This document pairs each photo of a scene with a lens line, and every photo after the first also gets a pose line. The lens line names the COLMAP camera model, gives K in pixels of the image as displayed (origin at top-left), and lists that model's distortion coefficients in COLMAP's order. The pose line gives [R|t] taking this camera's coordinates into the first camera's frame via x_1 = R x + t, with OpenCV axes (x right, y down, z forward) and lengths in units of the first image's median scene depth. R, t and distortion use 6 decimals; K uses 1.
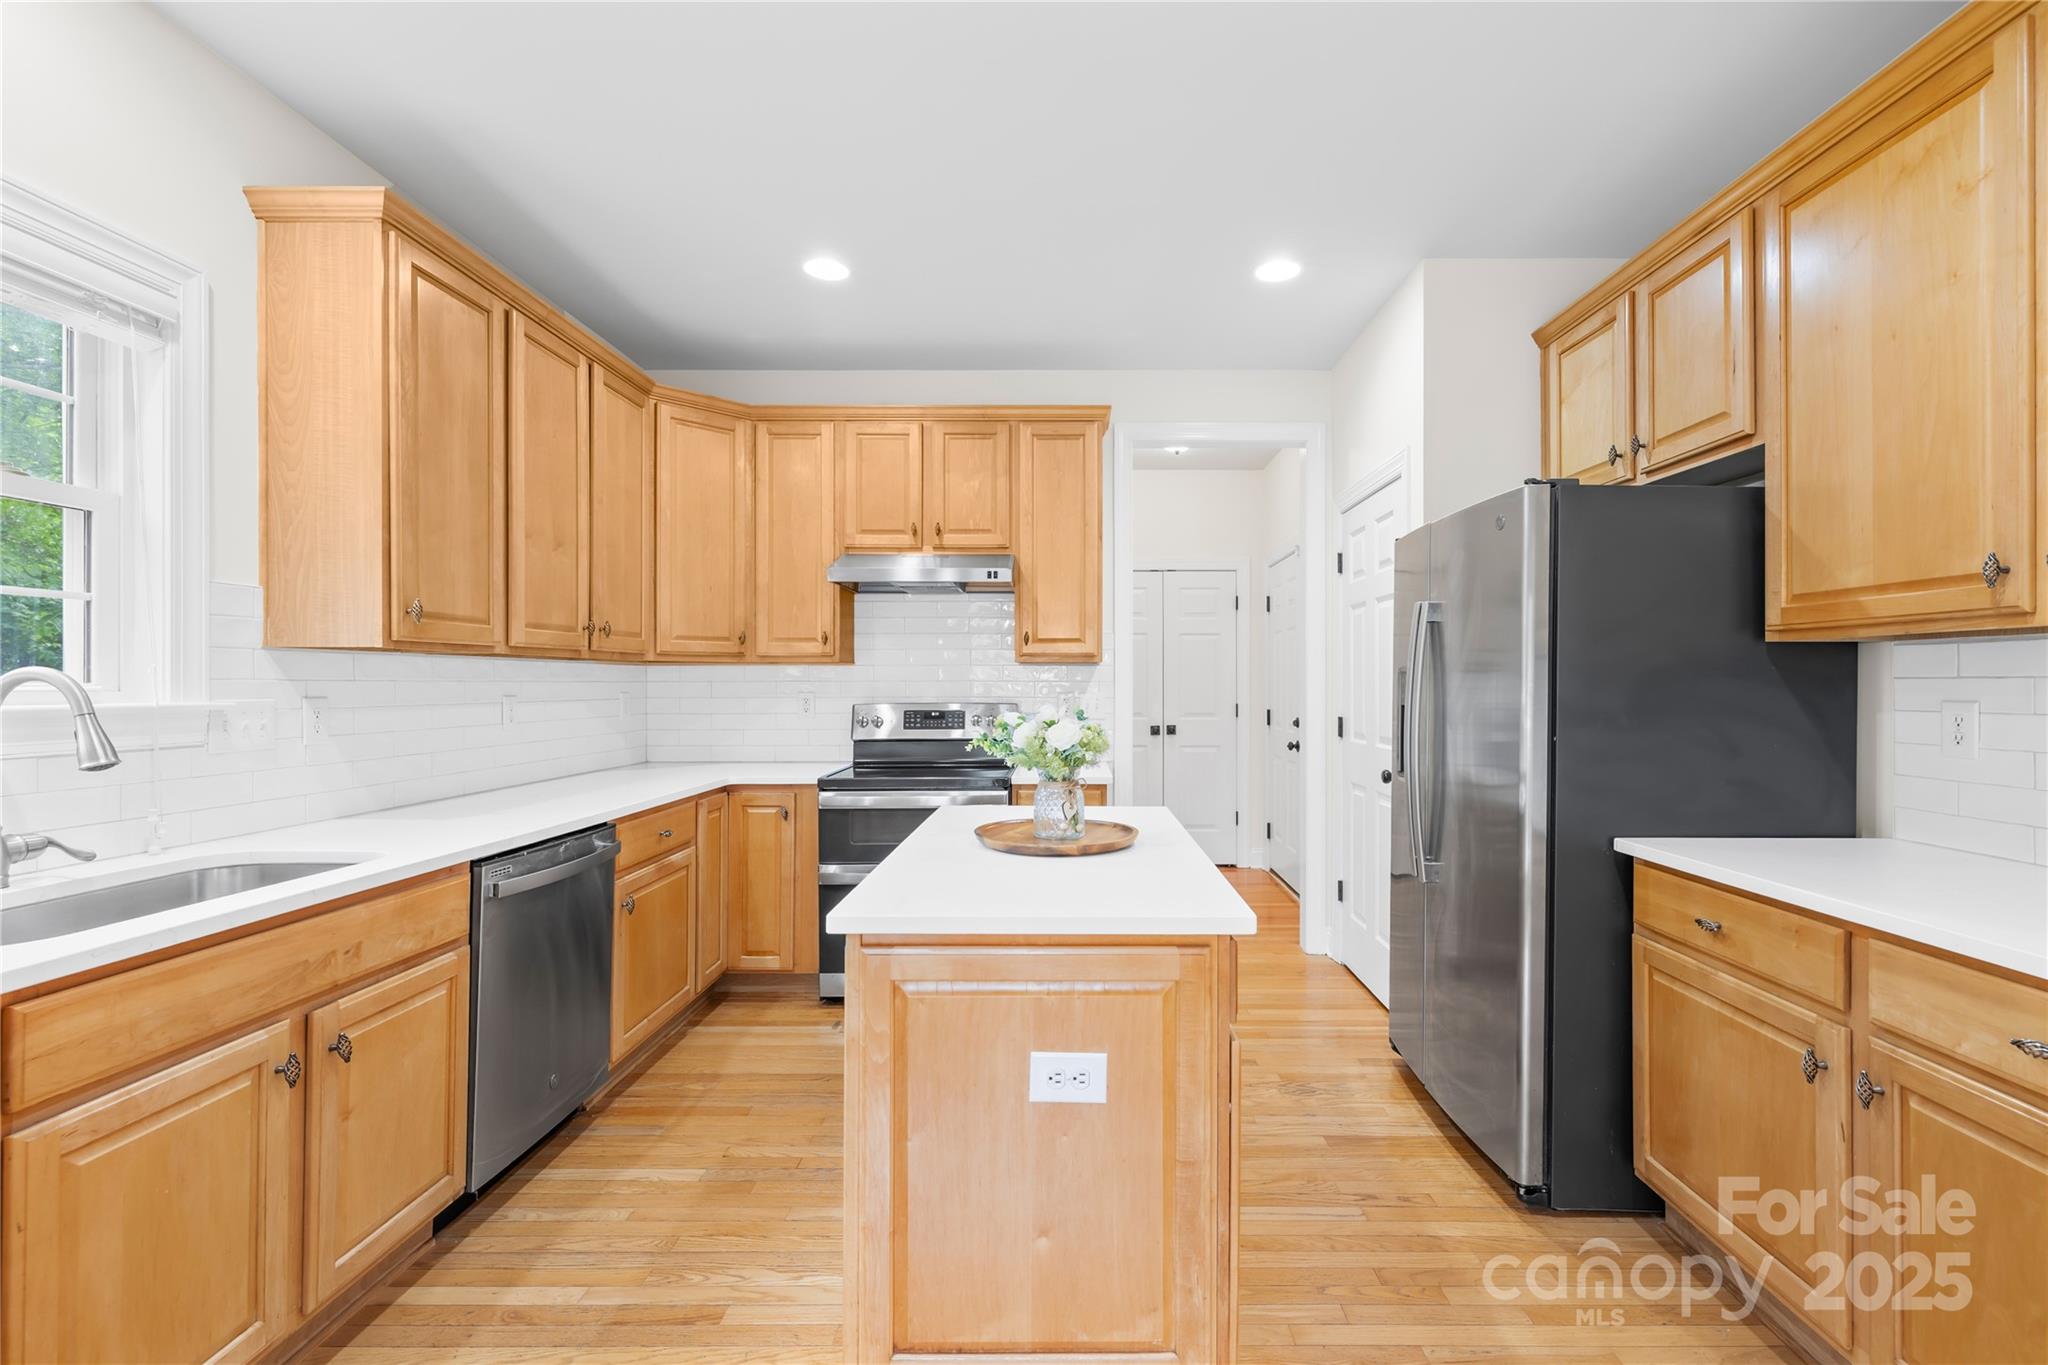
lens RADIAL K [[867.9, 0, 1009.1], [0, 867.9, 680.5], [0, 0, 1]] dist [-0.000727, -0.000451]
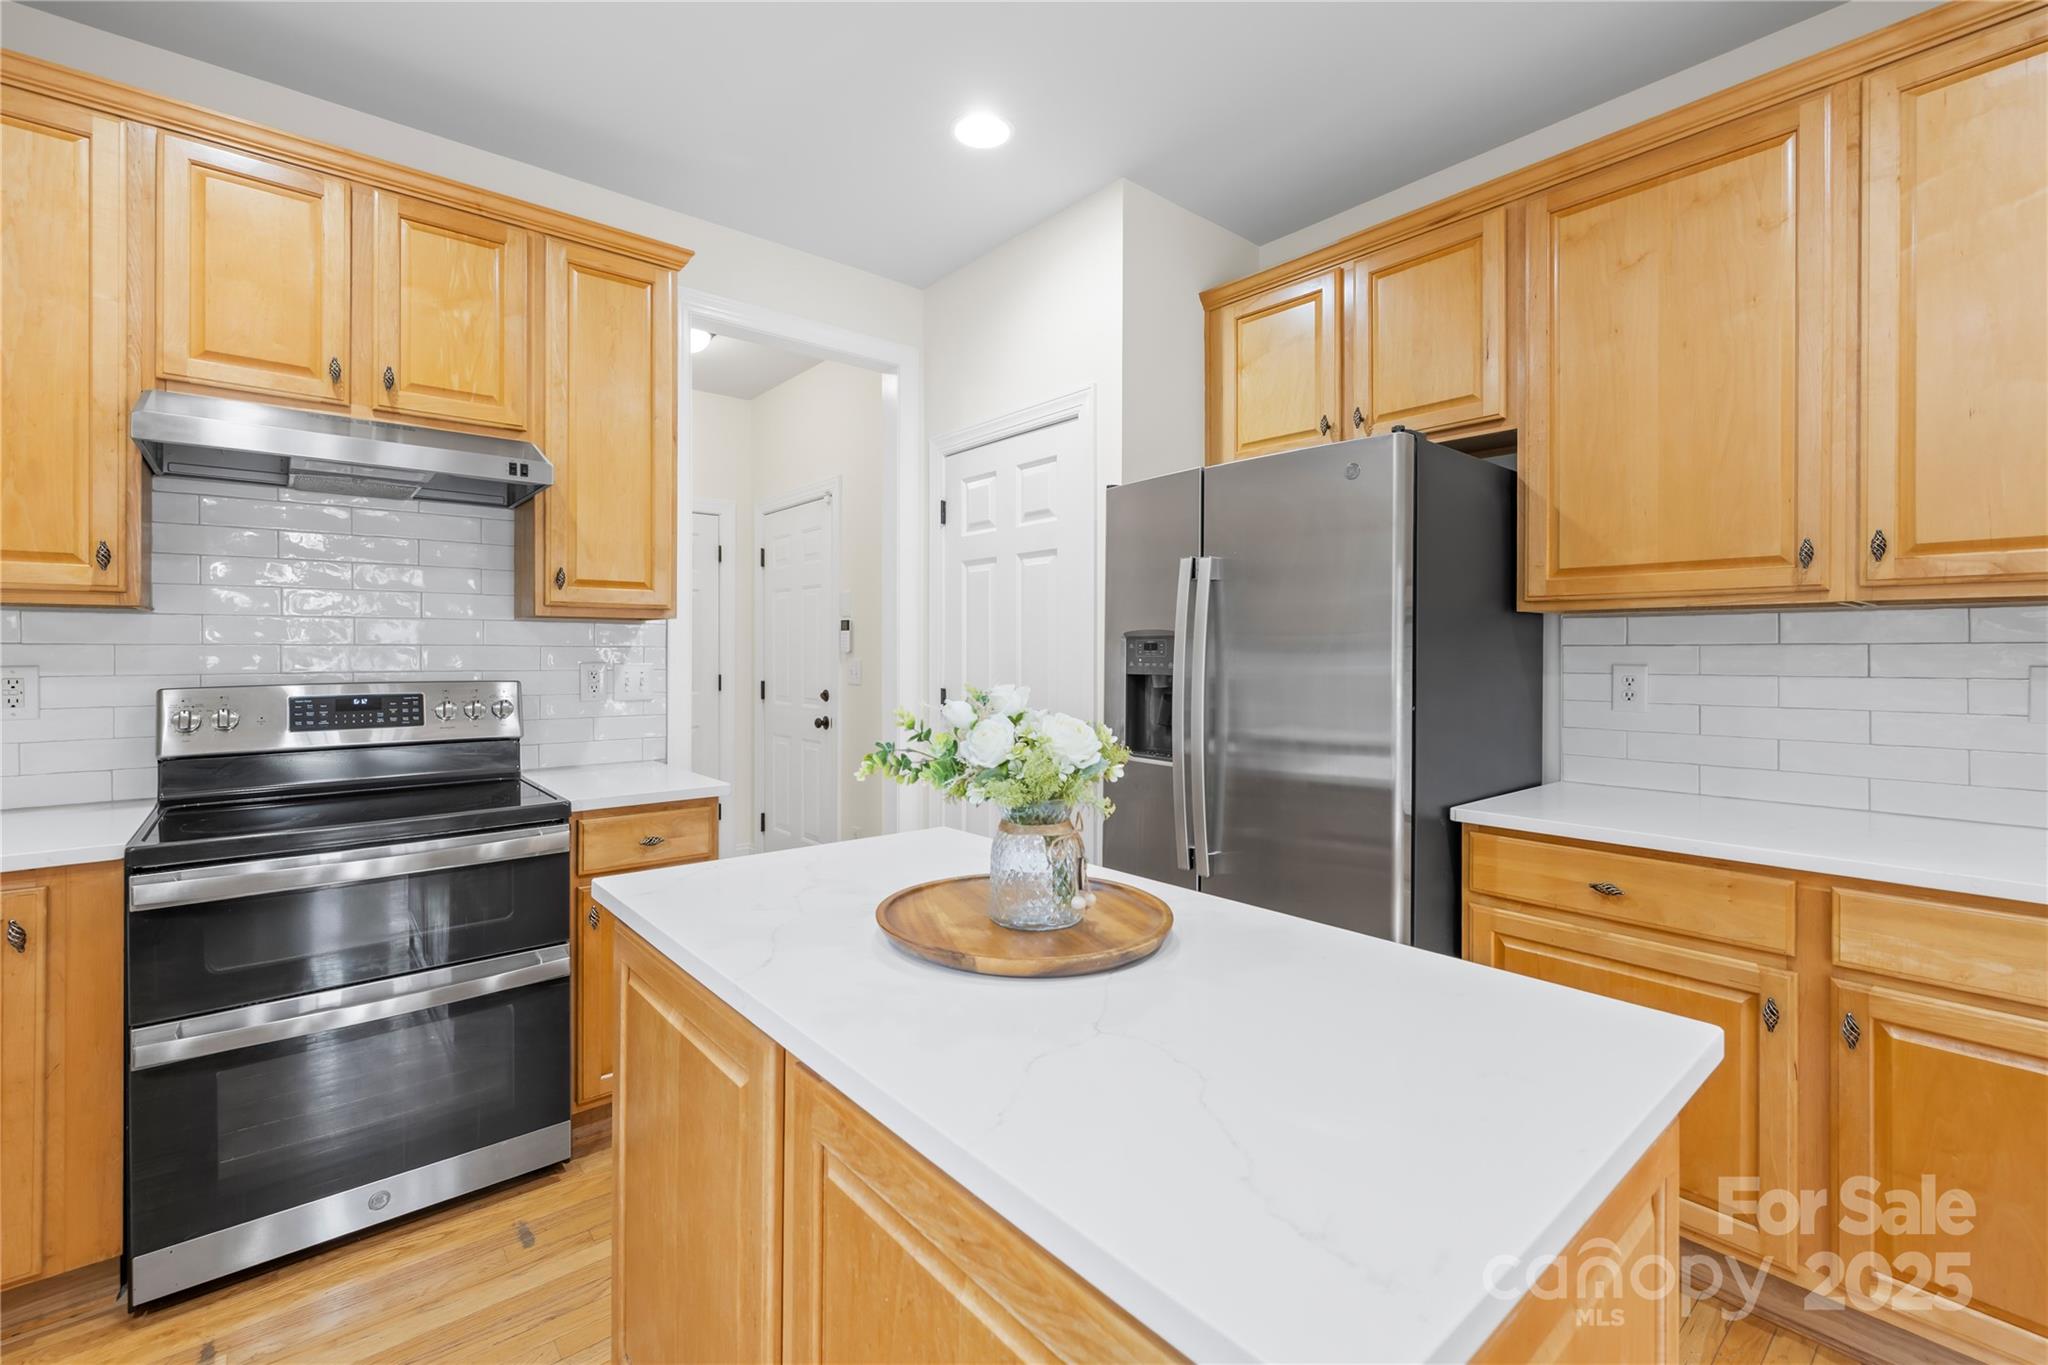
lens RADIAL K [[900.2, 0, 1045.7], [0, 900.2, 652.3], [0, 0, 1]] dist [-0.001620, -0.000539]
pose [[0.743656, 0.000365, 0.668562, -0.199798], [-0.003454, 0.999989, 0.003295, 0.003017], [-0.668553, -0.004759, 0.743649, 0.346047]]
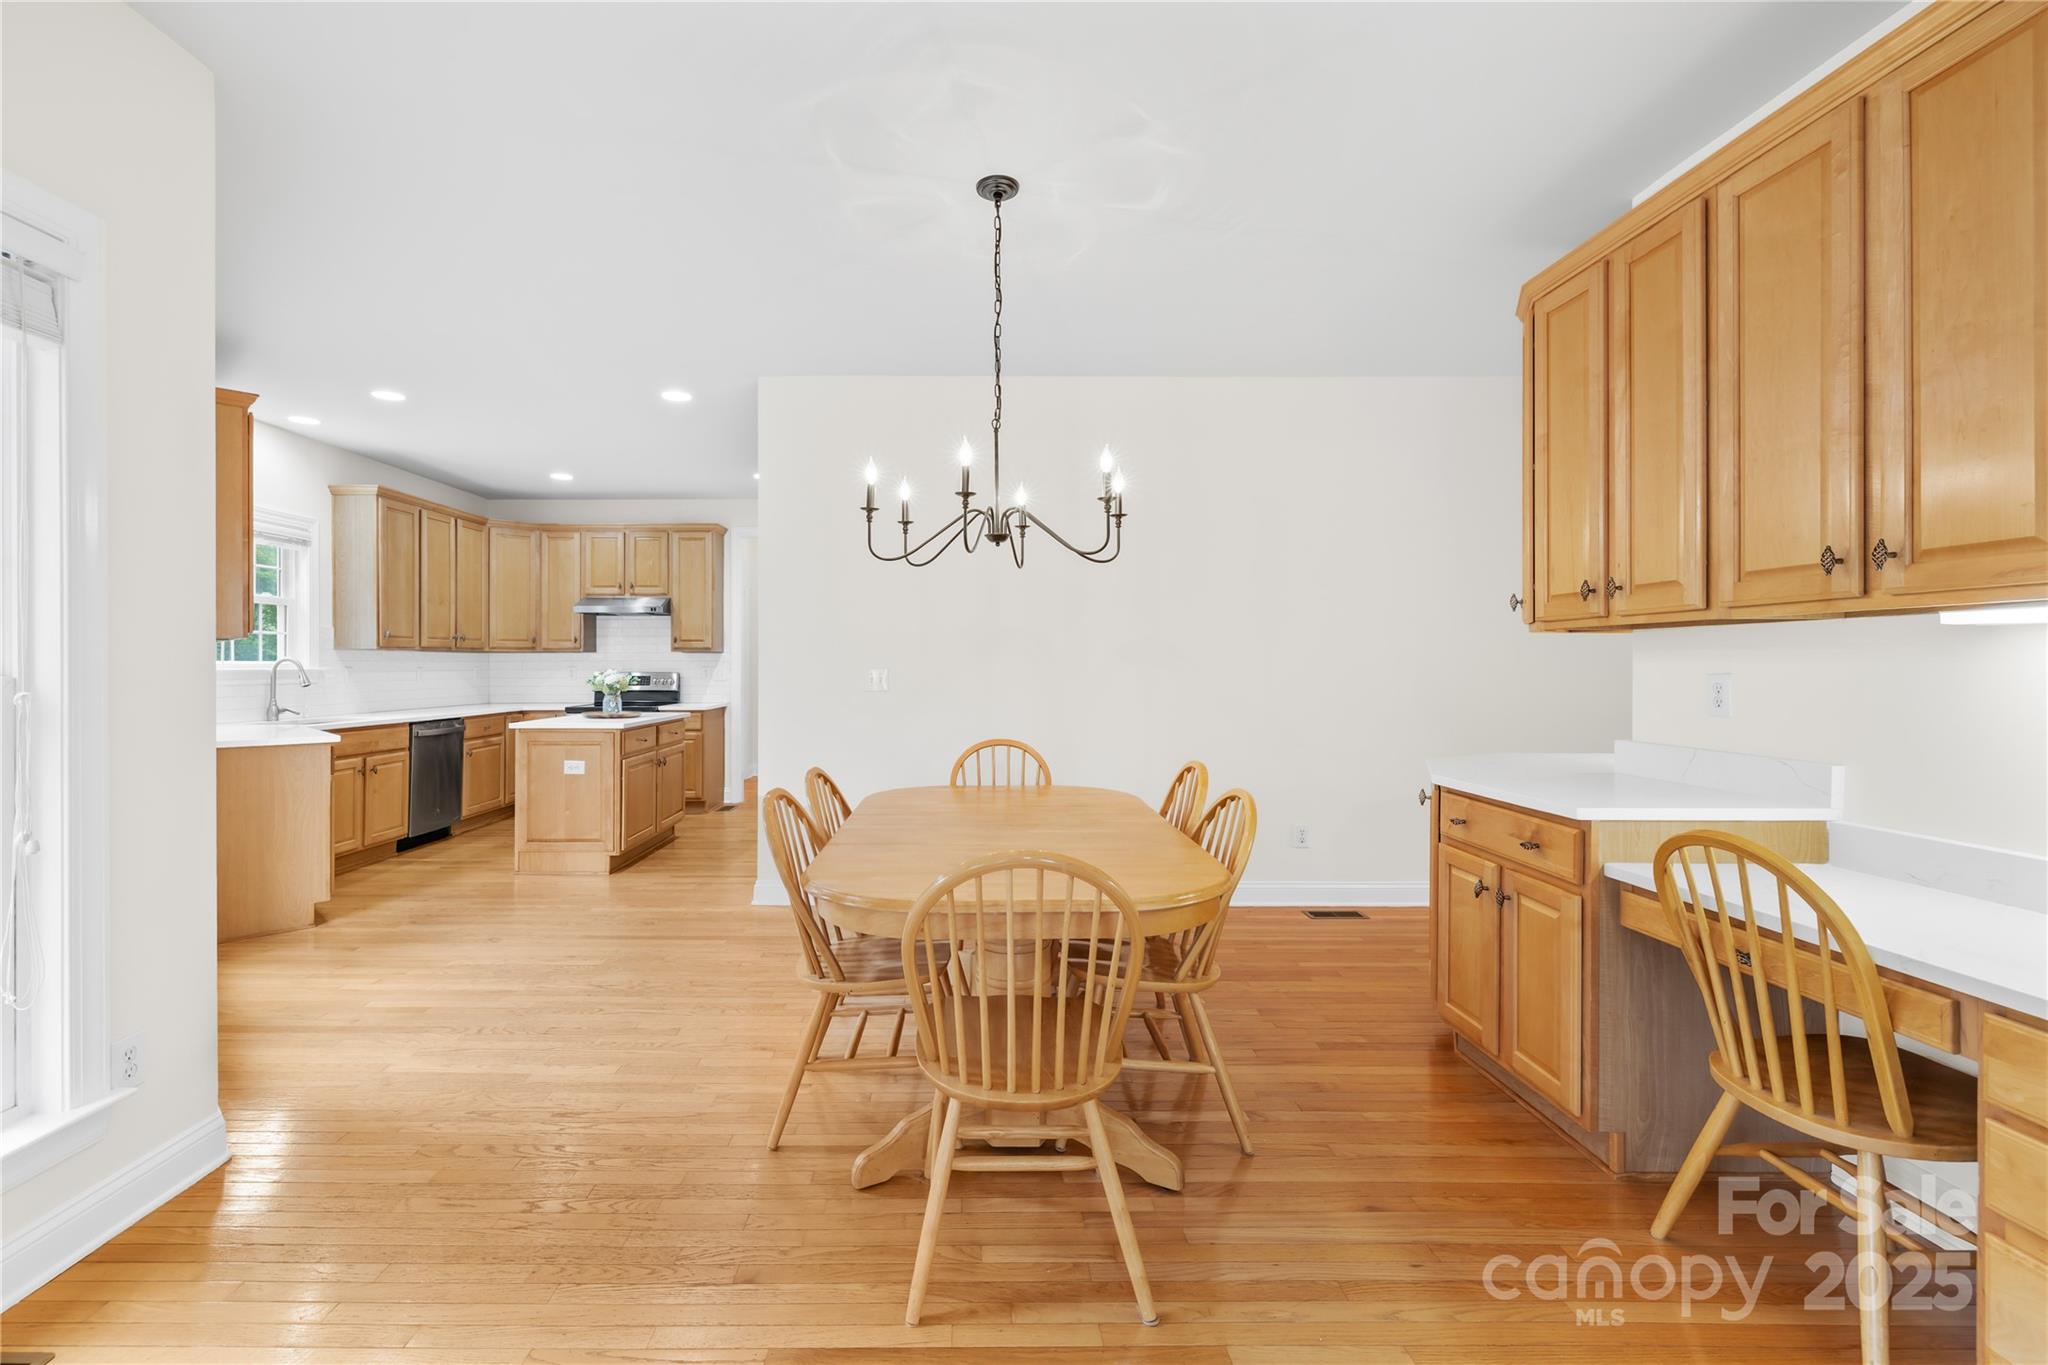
lens RADIAL K [[951.1, 0, 948.5], [0, 951.1, 661.6], [0, 0, 1]] dist [-0.000065, -0.000088]
pose [[0.999998, -0.000422, -0.001846, 0.842664], [0.000425, 0.999998, 0.001825, -0.001874], [0.001845, -0.001825, 0.999997, -1.543383]]
